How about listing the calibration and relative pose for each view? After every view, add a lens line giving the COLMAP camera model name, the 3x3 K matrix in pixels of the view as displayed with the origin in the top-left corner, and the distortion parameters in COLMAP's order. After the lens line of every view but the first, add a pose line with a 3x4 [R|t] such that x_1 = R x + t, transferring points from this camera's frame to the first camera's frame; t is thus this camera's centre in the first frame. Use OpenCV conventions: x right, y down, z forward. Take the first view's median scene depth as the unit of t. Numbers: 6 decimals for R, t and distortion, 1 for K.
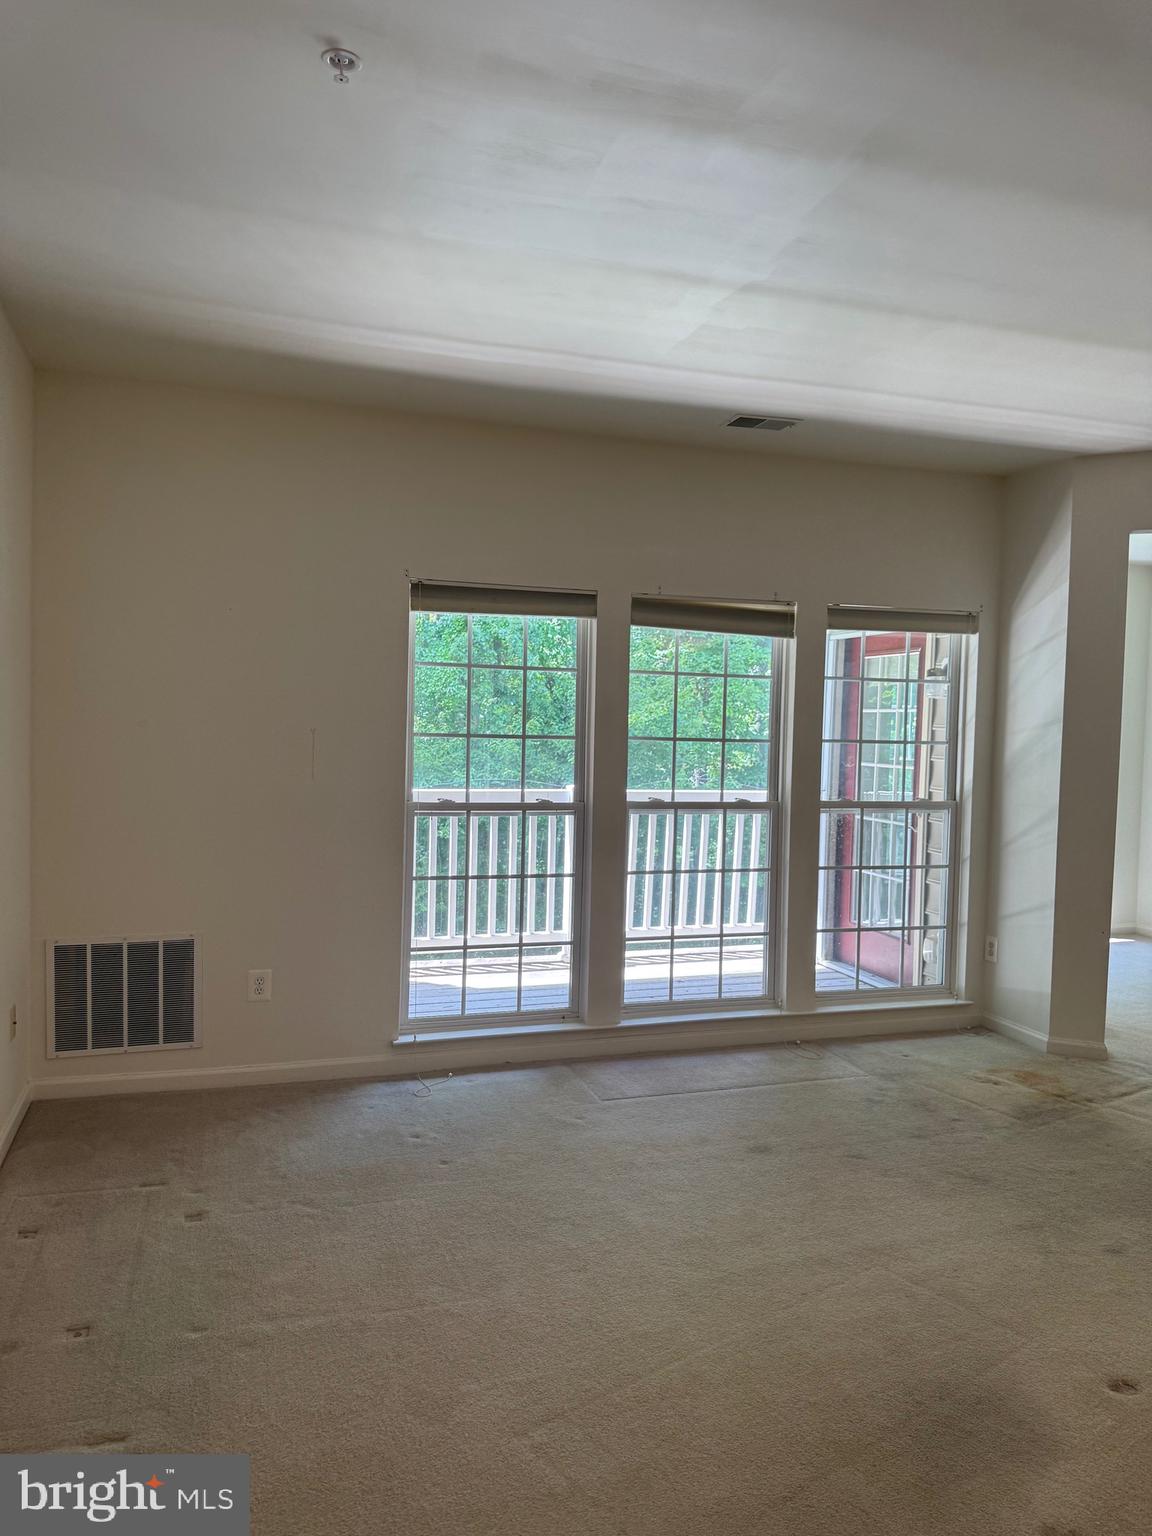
lens RADIAL K [[1087.4, 0, 568.9], [0, 1087.4, 767.1], [0, 0, 1]] dist [0.049172, -0.057736]
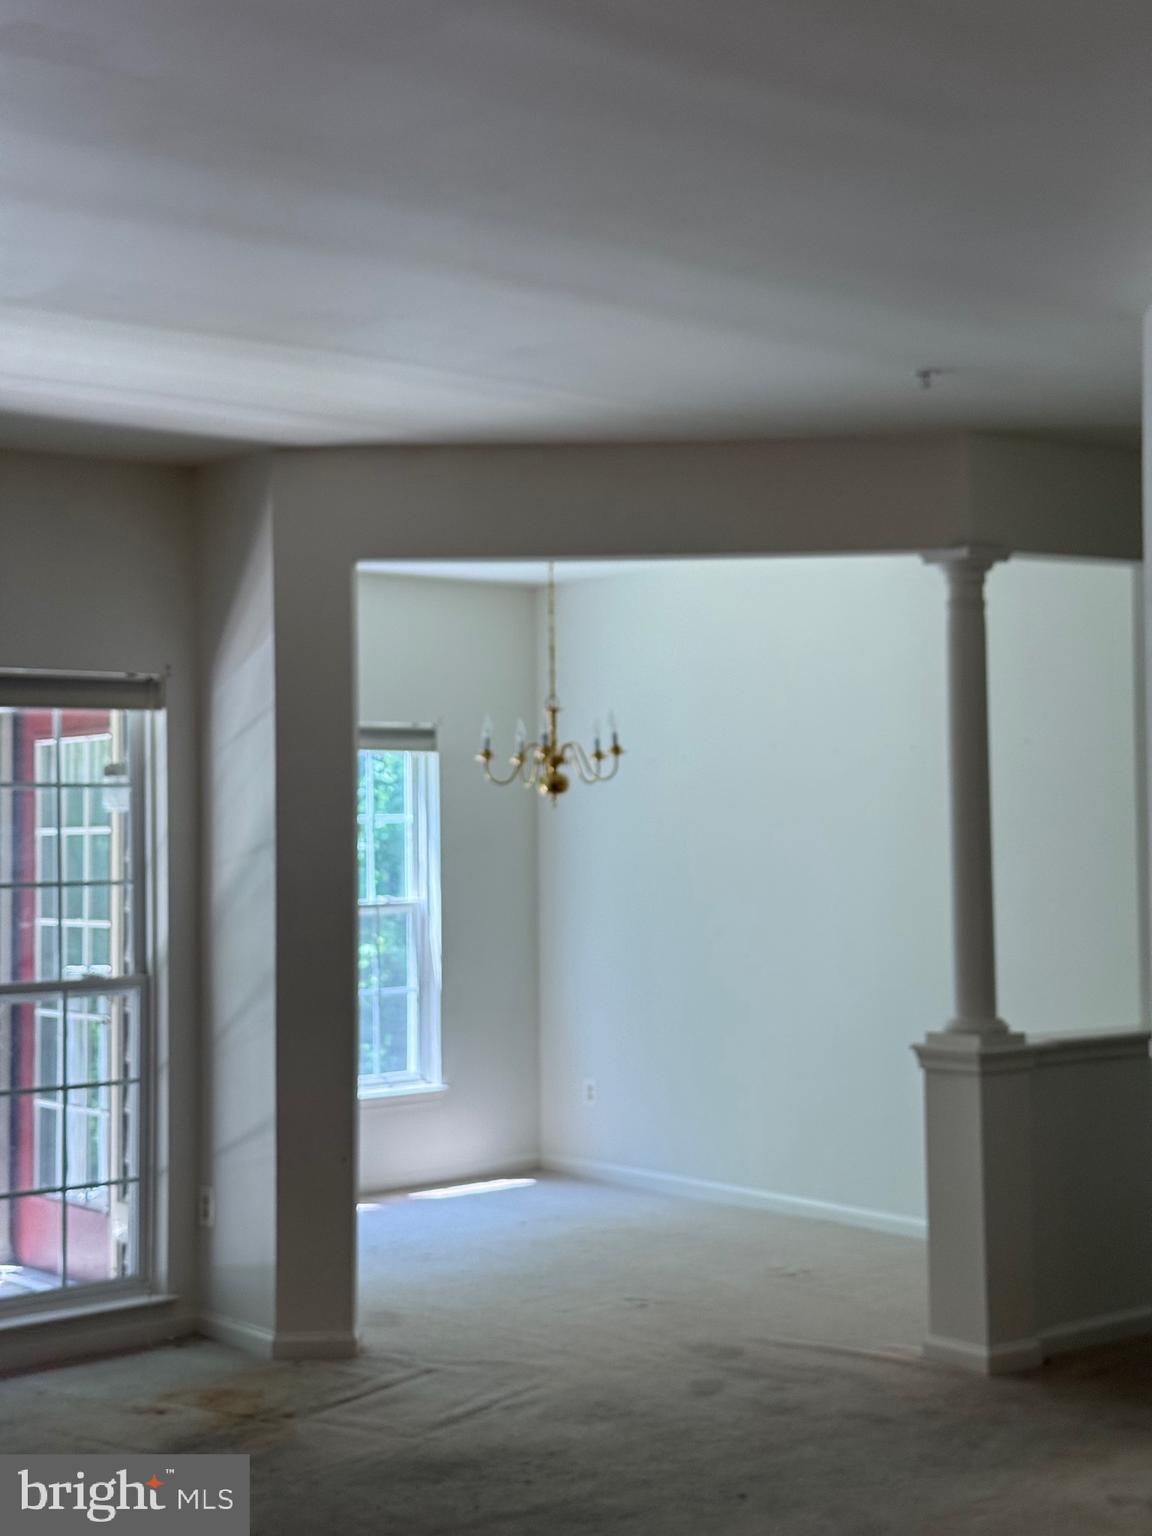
lens RADIAL K [[2141.6, 0, 574.9], [0, 2141.6, 767.2], [0, 0, 1]] dist [0.071990, 0.000000]
pose [[0.932579, -0.022450, 0.360267, 0.143492], [0.050180, 0.996436, -0.067802, 0.008501], [-0.357461, 0.081309, 0.930382, -0.251364]]
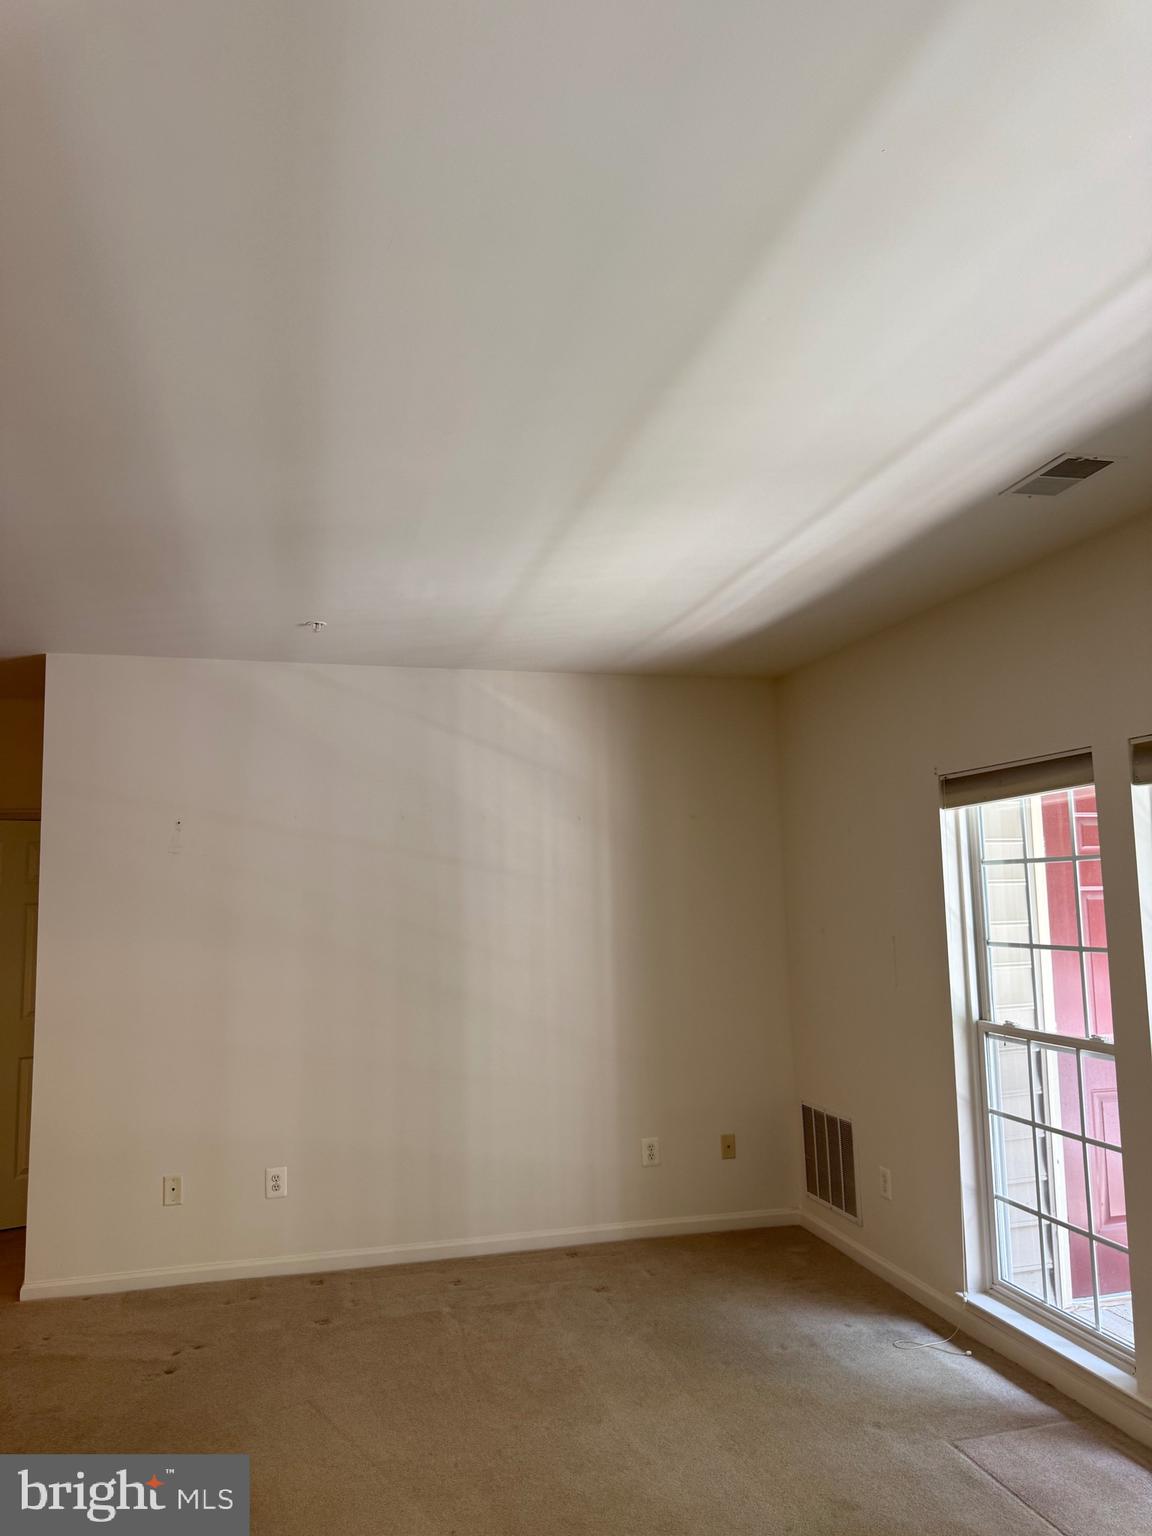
lens RADIAL K [[1087.4, 0, 573.1], [0, 1087.4, 765.4], [0, 0, 1]] dist [0.049172, -0.057736]
pose [[-0.082397, -0.140121, -0.986700, 1.230788], [-0.017367, 0.990118, -0.139156, -0.067457], [0.996448, 0.005670, -0.084016, 1.150698]]
